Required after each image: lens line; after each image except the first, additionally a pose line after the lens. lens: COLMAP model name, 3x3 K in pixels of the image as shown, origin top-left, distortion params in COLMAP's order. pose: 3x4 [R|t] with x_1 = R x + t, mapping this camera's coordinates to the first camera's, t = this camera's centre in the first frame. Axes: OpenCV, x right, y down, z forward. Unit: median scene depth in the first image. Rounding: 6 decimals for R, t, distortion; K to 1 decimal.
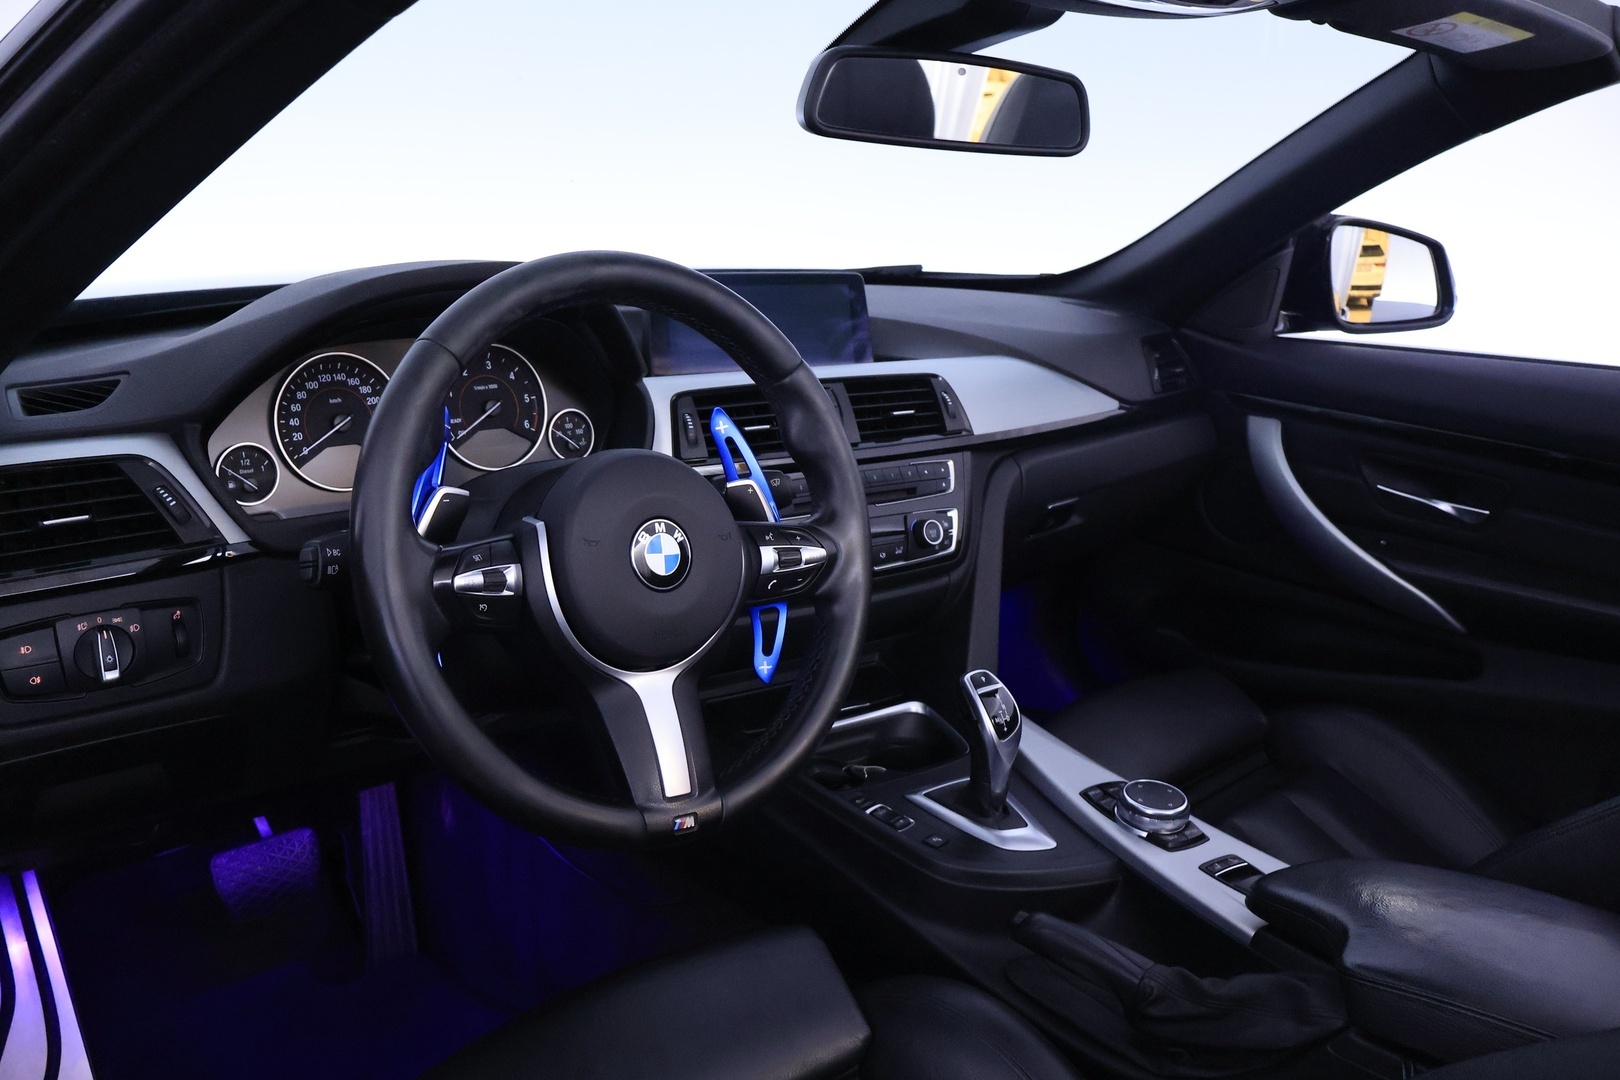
lens RADIAL K [[1346.5, 0, 807.8], [0, 1346.5, 542.3], [0, 0, 1]] dist [0.002402, 0.000883]
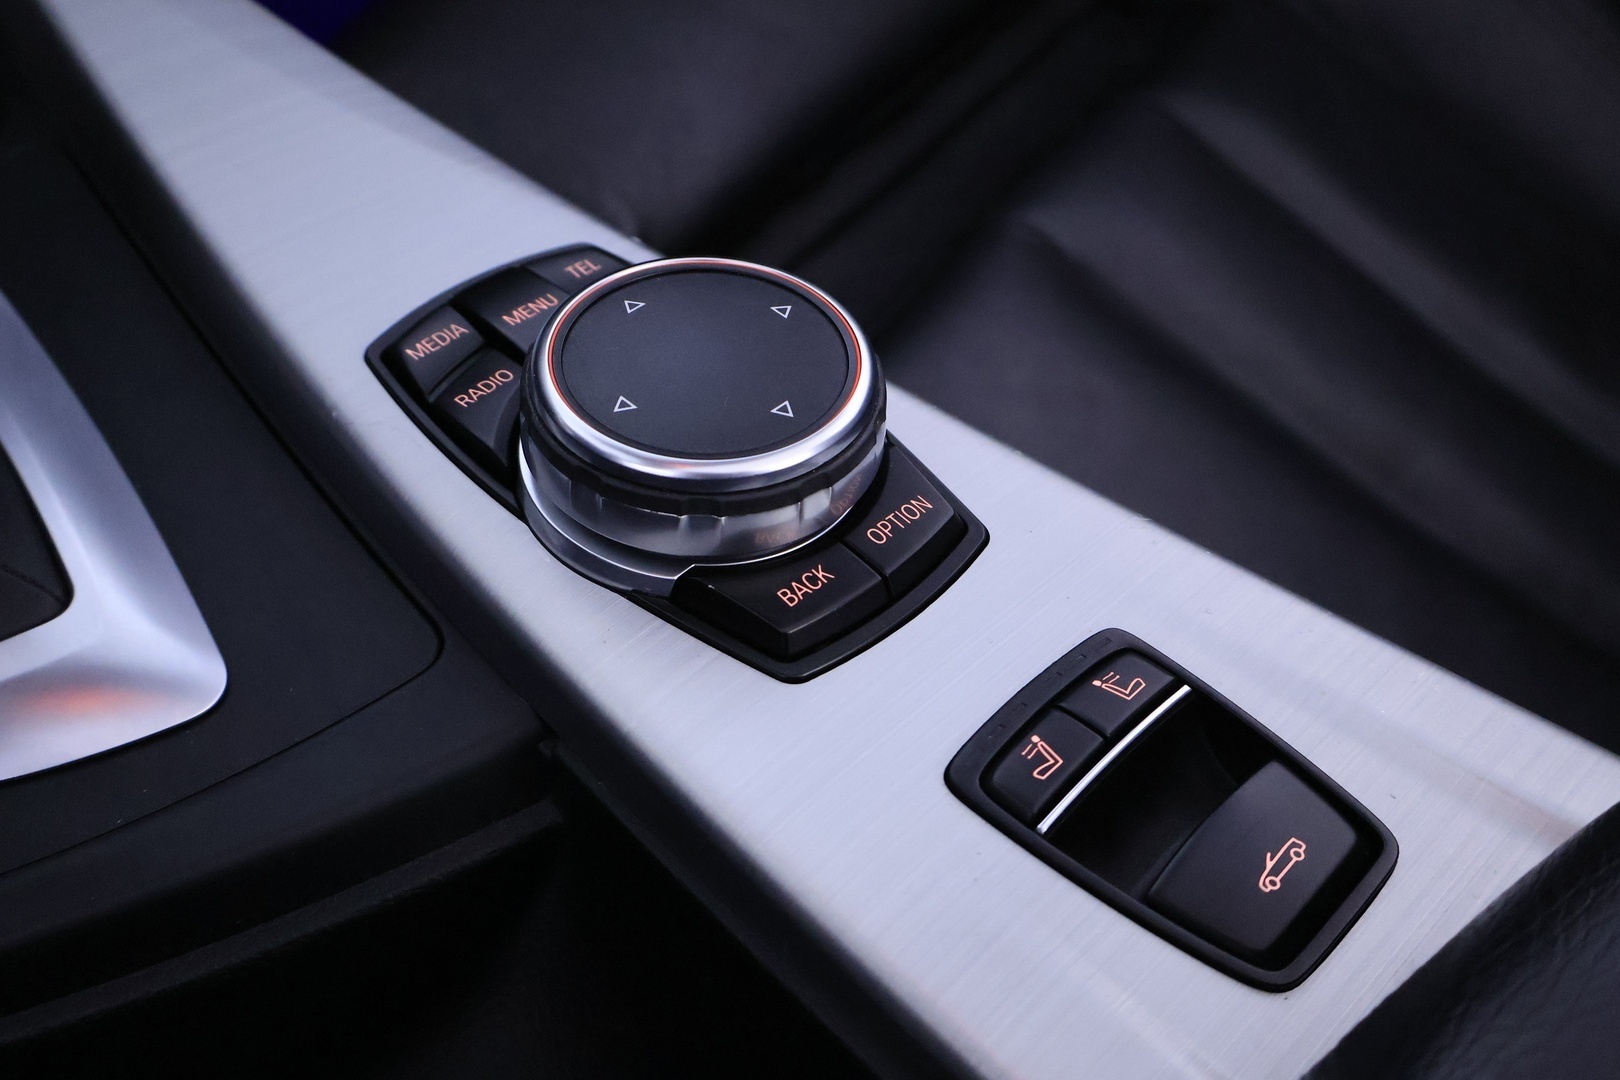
lens RADIAL K [[1645.1, 0, 811.6], [0, 1645.1, 542.0], [0, 0, 1]] dist [-0.091141, 0.000000]
pose [[0.971262, -0.170113, 0.166465, 0.230406], [0.066805, 0.866132, 0.495331, 0.097608], [-0.228443, -0.469975, 0.852606, 0.792631]]
